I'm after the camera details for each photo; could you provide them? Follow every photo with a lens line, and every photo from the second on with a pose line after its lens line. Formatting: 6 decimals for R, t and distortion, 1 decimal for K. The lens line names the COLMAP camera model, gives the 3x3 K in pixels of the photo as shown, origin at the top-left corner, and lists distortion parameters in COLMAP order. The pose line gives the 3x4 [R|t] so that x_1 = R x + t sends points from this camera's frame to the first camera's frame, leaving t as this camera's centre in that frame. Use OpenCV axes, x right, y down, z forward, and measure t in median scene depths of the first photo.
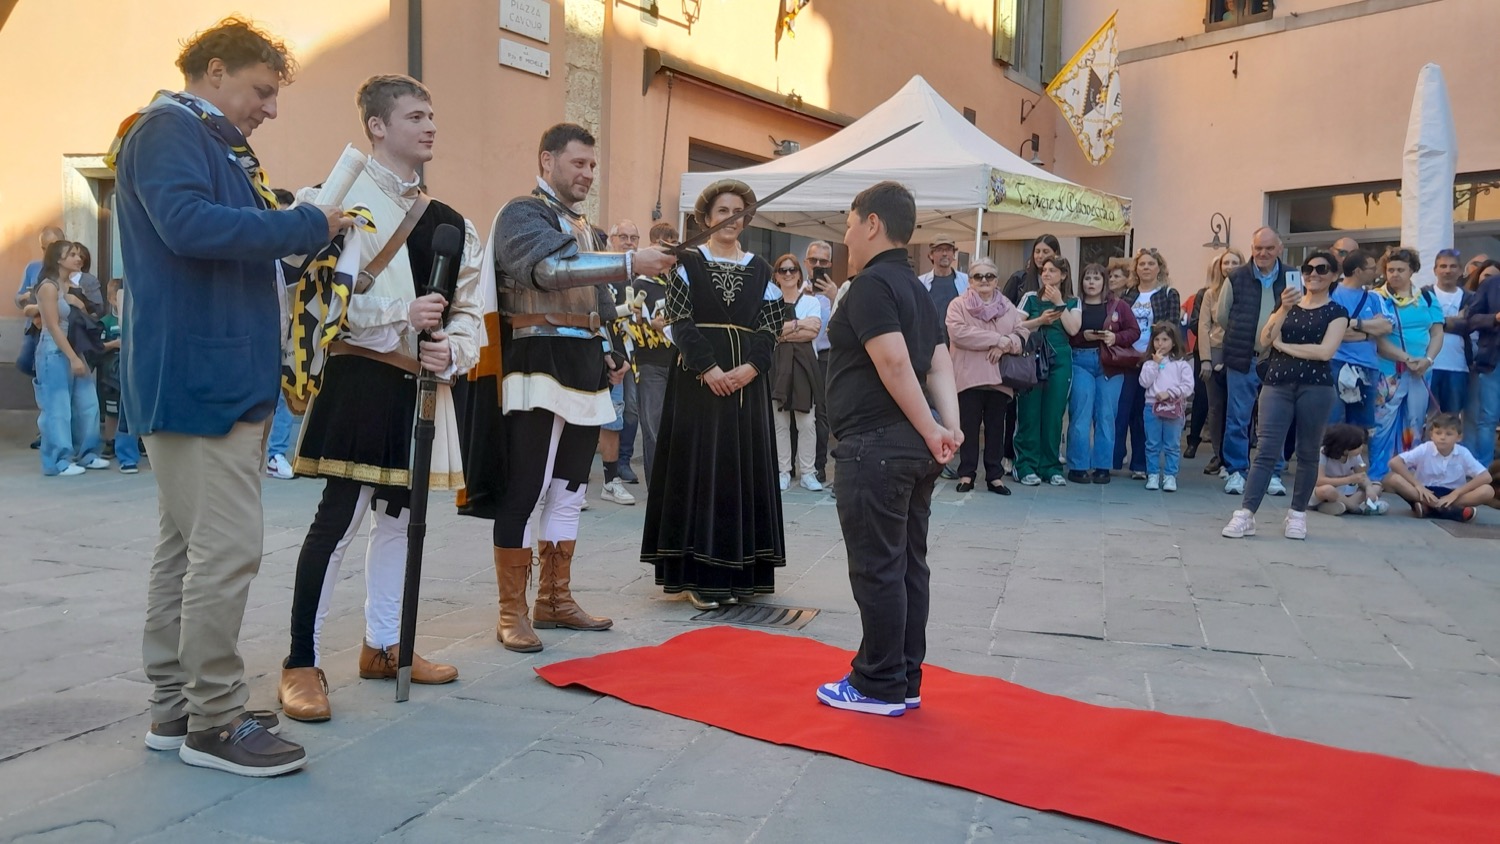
lens RADIAL K [[1216.7, 0, 748.0], [0, 1216.7, 420.6], [0, 0, 1]] dist [0.025463, -0.105389]
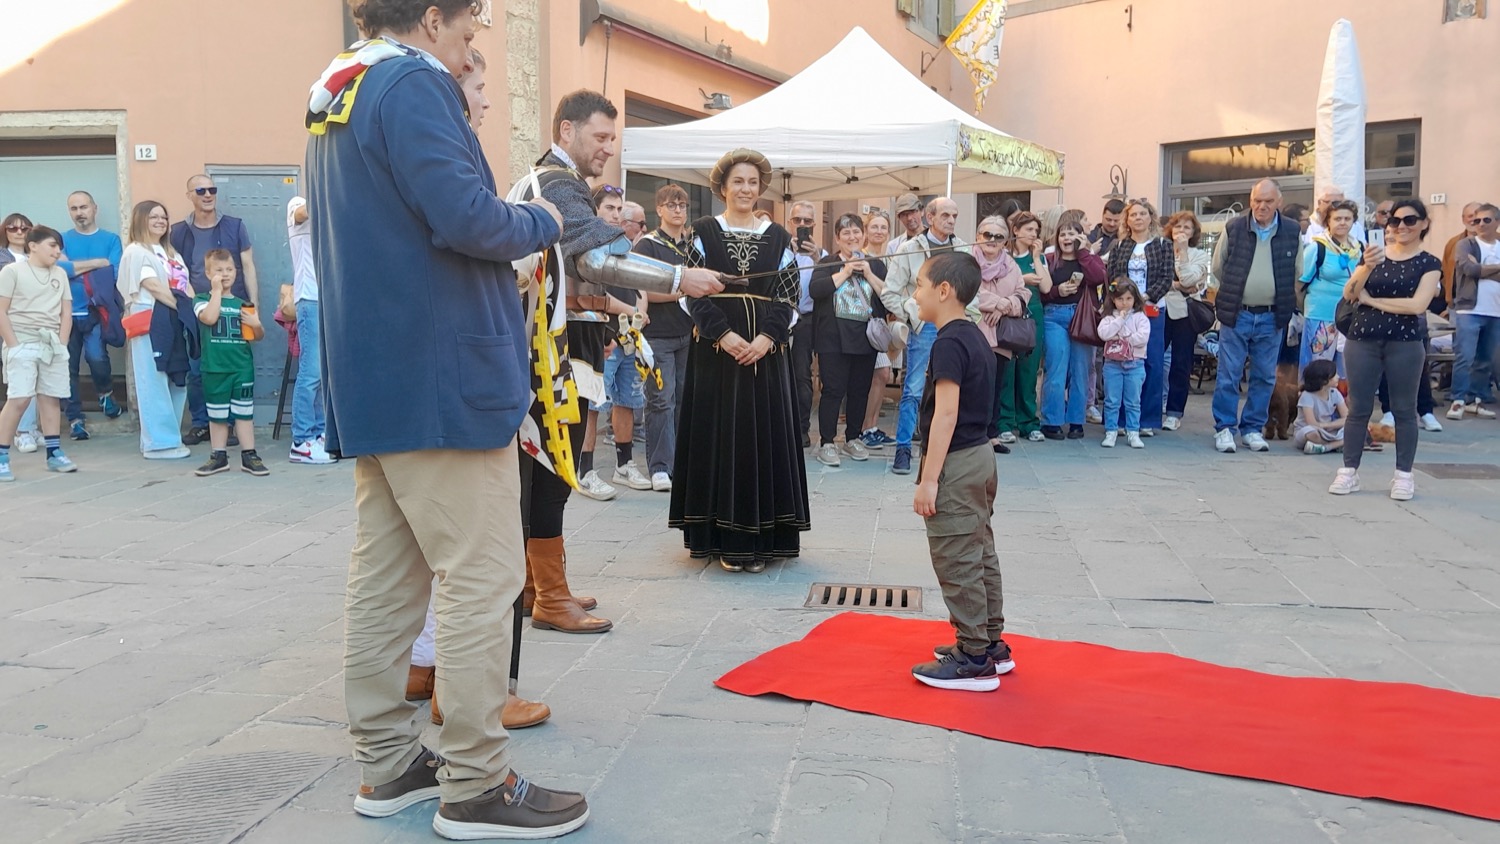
lens RADIAL K [[1210.2, 0, 745.6], [0, 1210.2, 428.4], [0, 0, 1]] dist [0.028679, -0.108625]
pose [[0.989529, -0.037564, 0.139364, -0.123568], [0.031122, 0.998357, 0.048120, -0.013002], [-0.140942, -0.043279, 0.989071, 0.040385]]
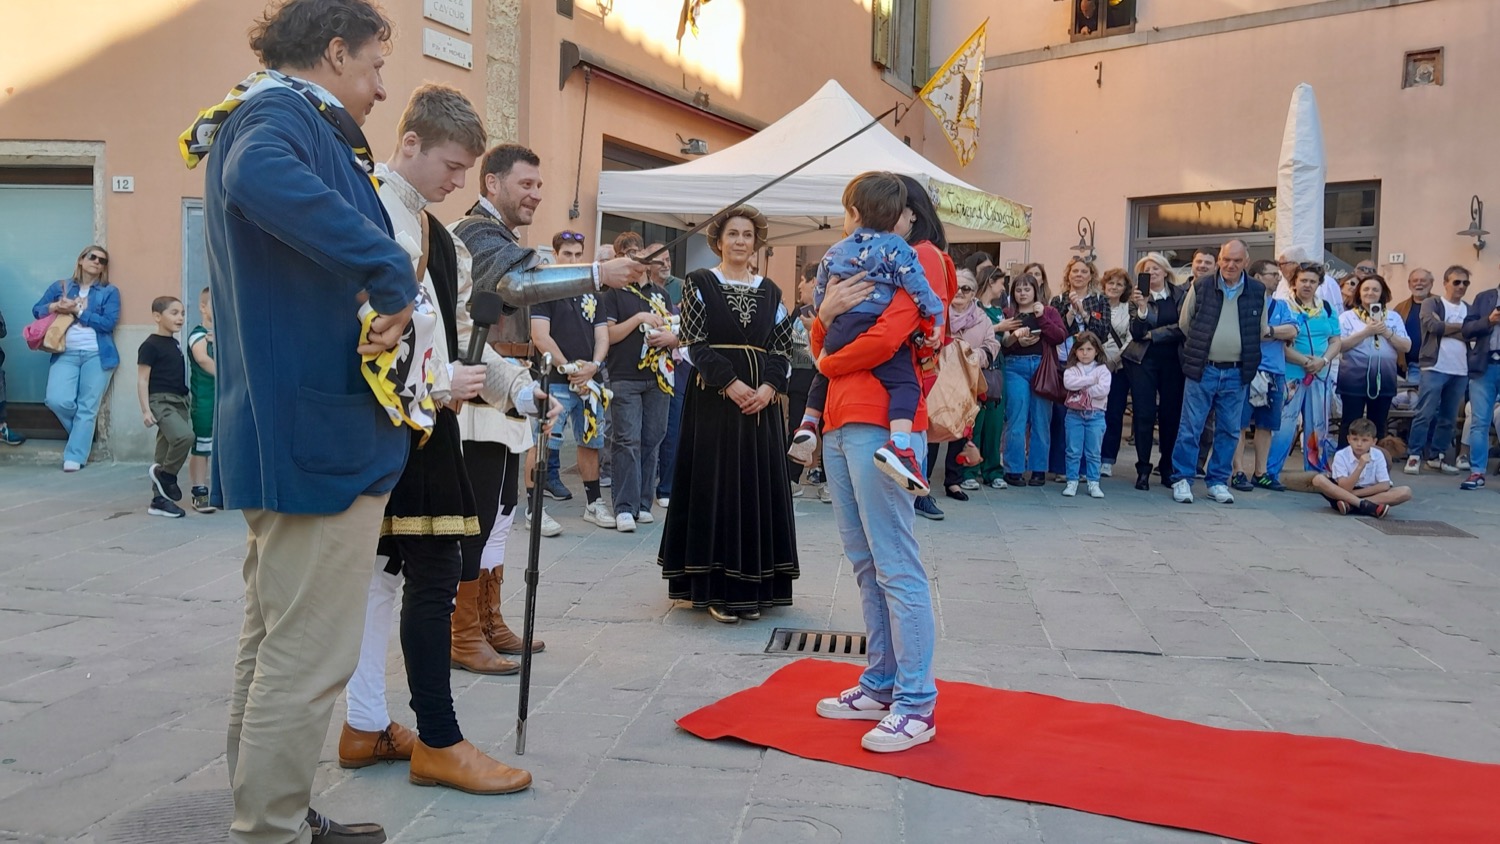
lens RADIAL K [[1215.8, 0, 750.0], [0, 1215.8, 422.0], [0, 0, 1]] dist [0.031258, -0.108520]
pose [[0.985975, -0.011165, 0.166517, -0.123055], [0.009017, 0.999866, 0.013651, -0.019258], [-0.166647, -0.011958, 0.985944, 0.023271]]
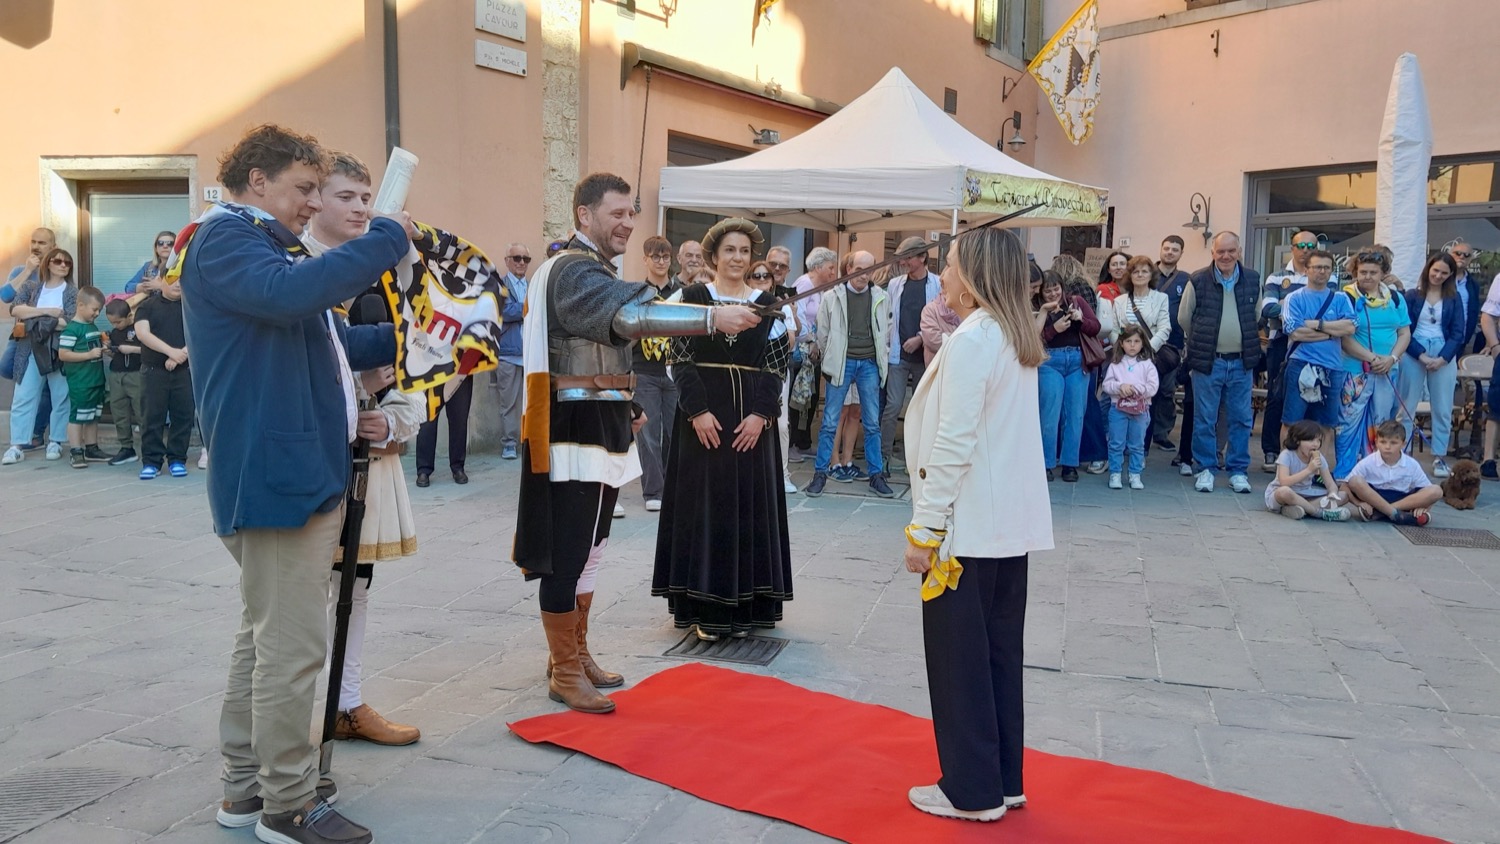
lens RADIAL K [[1215.8, 0, 750.0], [0, 1215.8, 422.0], [0, 0, 1]] dist [0.031258, -0.108520]
pose [[0.999938, -0.006671, 0.008950, 0.010725], [0.006299, 0.999140, 0.040974, -0.042369], [-0.009216, -0.040915, 0.999120, -0.013974]]
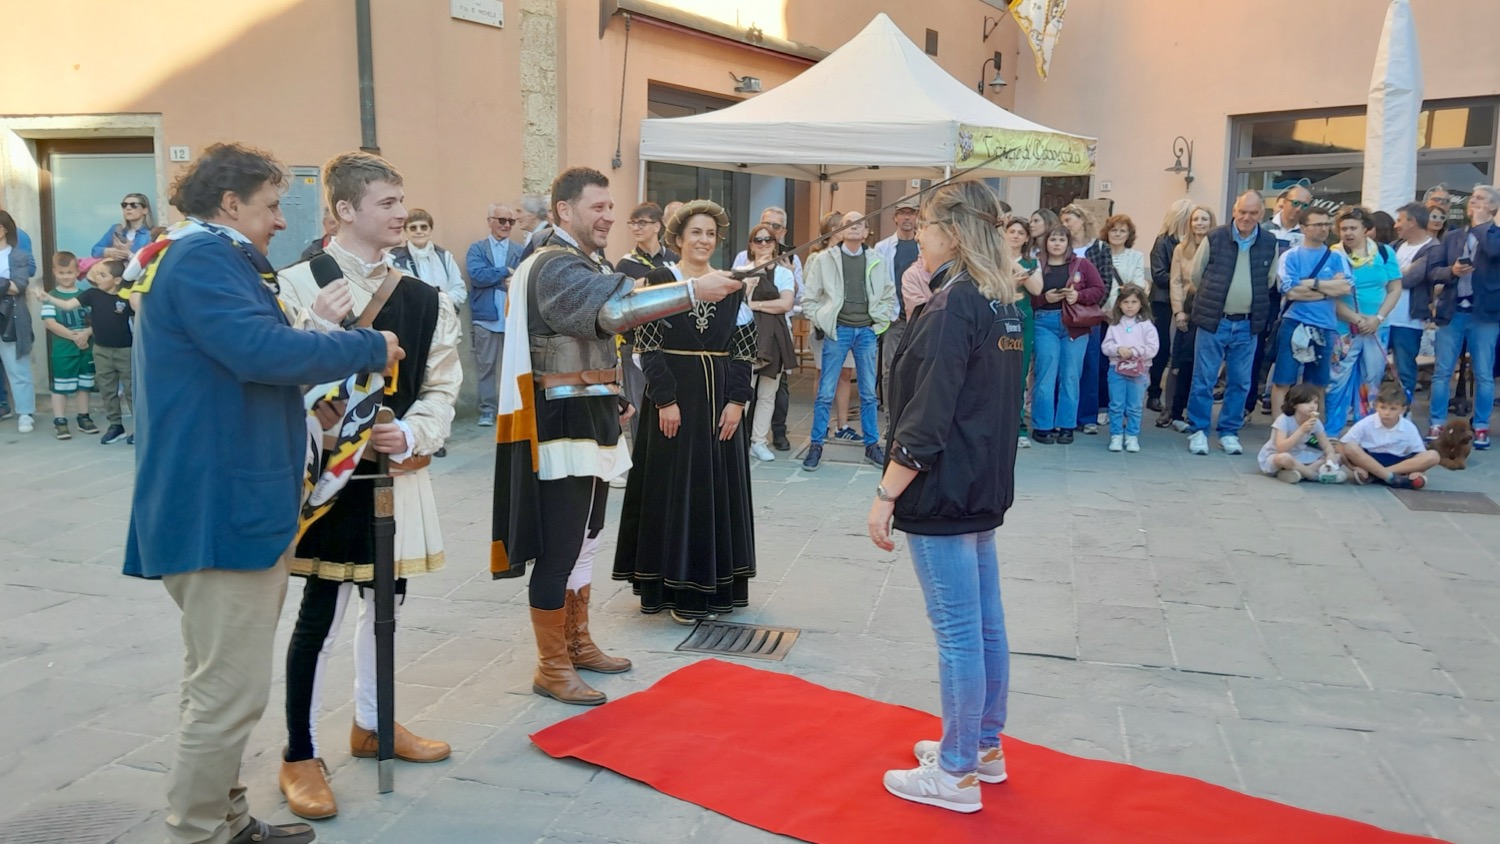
lens RADIAL K [[1214.9, 0, 745.9], [0, 1214.9, 431.4], [0, 0, 1]] dist [0.029140, -0.105409]
pose [[0.999246, -0.019059, 0.033821, -0.010571], [0.015404, 0.994333, 0.105191, -0.069402], [-0.035635, -0.104591, 0.993877, 0.003197]]
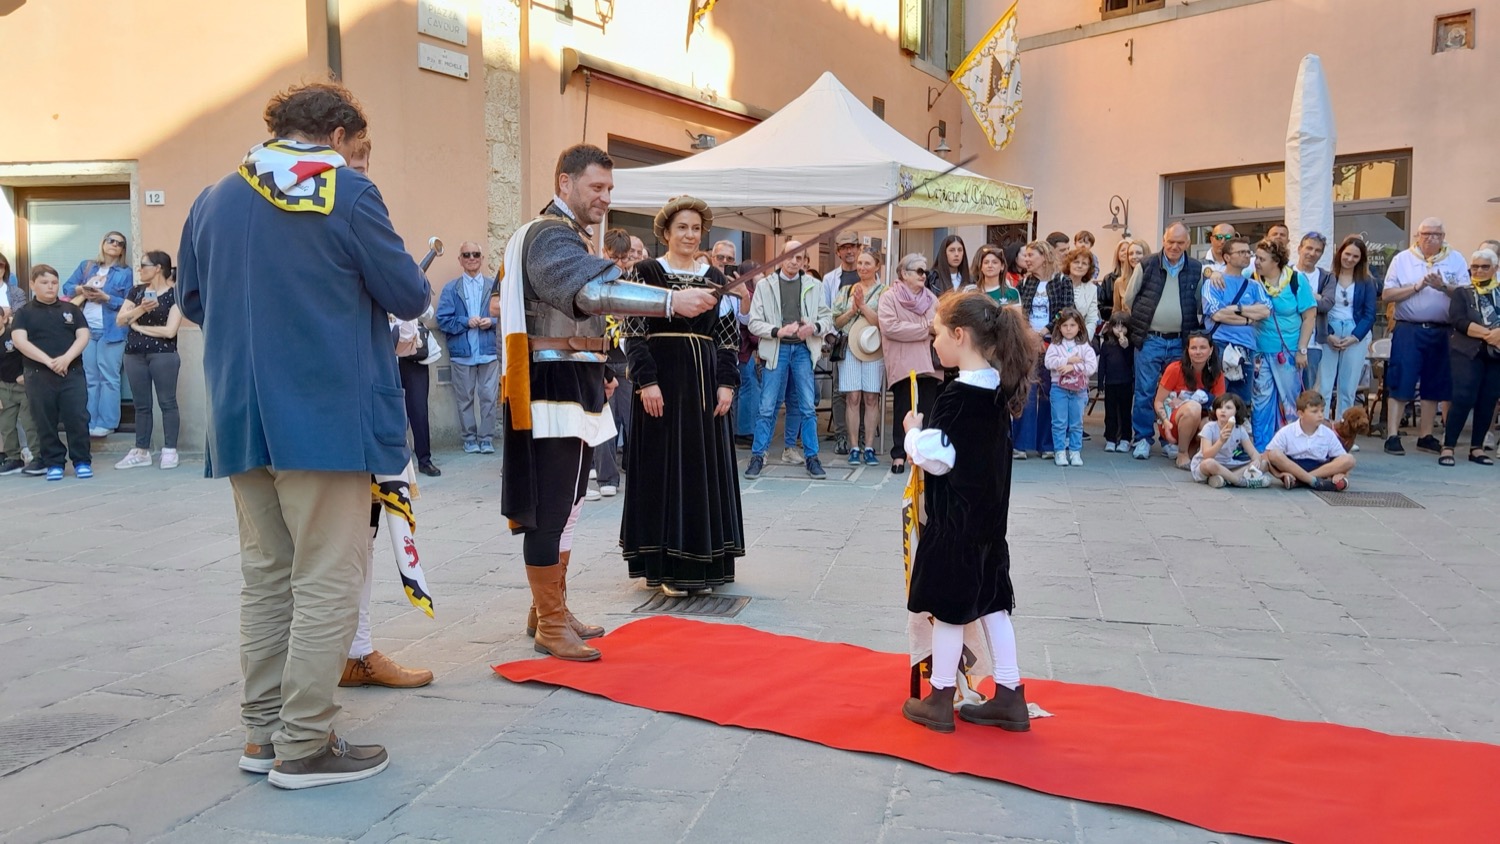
lens RADIAL K [[1213.3, 0, 751.9], [0, 1213.3, 423.3], [0, 0, 1]] dist [0.042190, -0.126777]
pose [[0.997233, -0.028435, 0.068682, -0.005570], [0.026862, 0.999358, 0.023717, -0.013992], [-0.069312, -0.021806, 0.997357, -0.040749]]
